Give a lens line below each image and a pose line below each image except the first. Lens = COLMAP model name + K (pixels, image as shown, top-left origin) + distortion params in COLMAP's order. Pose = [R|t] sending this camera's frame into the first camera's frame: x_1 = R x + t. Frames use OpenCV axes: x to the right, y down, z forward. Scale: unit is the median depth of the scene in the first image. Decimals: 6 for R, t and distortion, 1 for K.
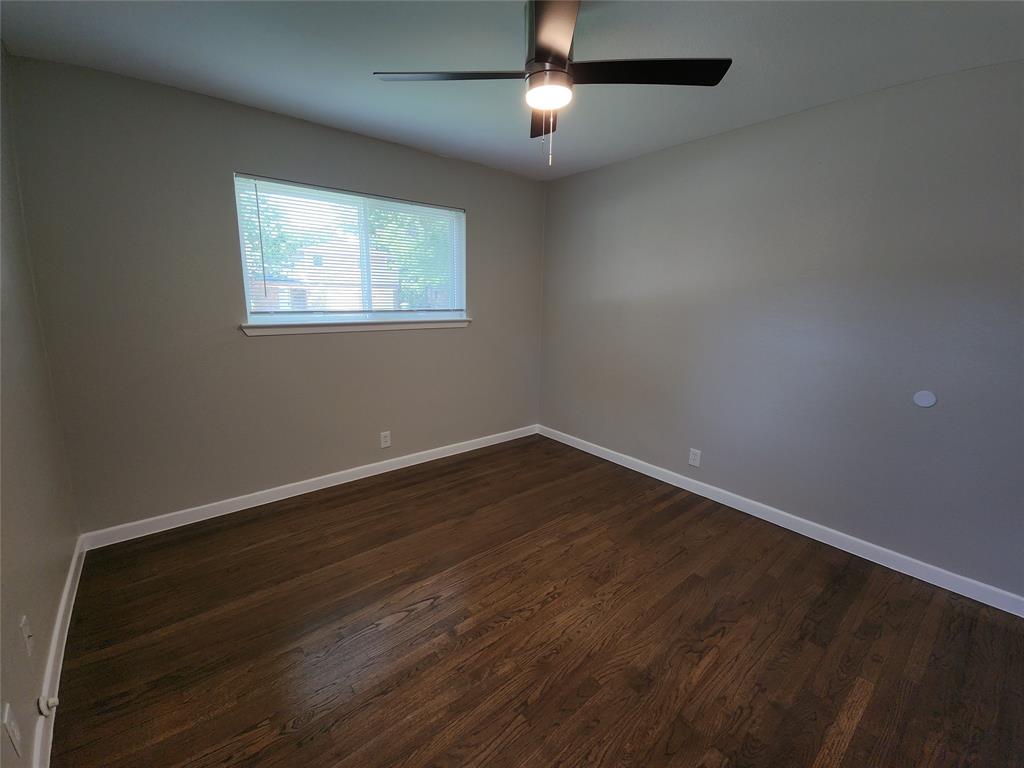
lens RADIAL K [[420.3, 0, 511.3], [0, 420.3, 383.8], [0, 0, 1]] dist [0.004528, -0.004831]
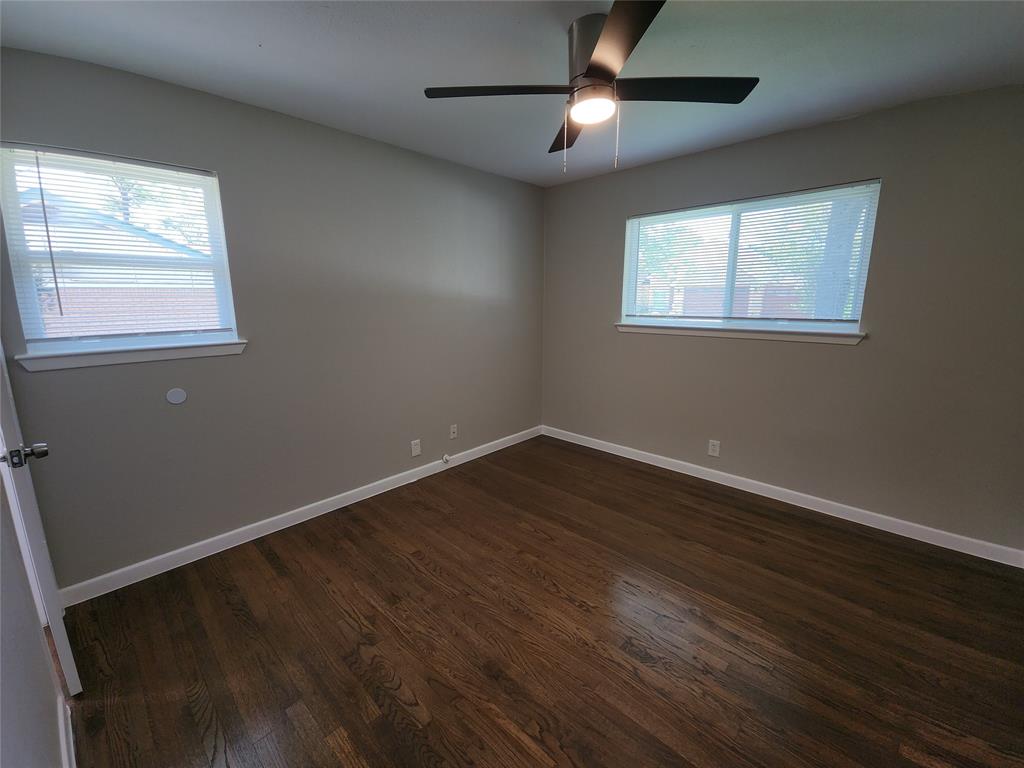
lens RADIAL K [[420.3, 0, 509.0], [0, 420.3, 384.3], [0, 0, 1]] dist [0.004528, -0.004831]
pose [[0.103068, 0.181993, -0.977883, 0.655614], [-0.195832, 0.967590, 0.159437, -0.083879], [0.975206, 0.175068, 0.135367, 0.417961]]
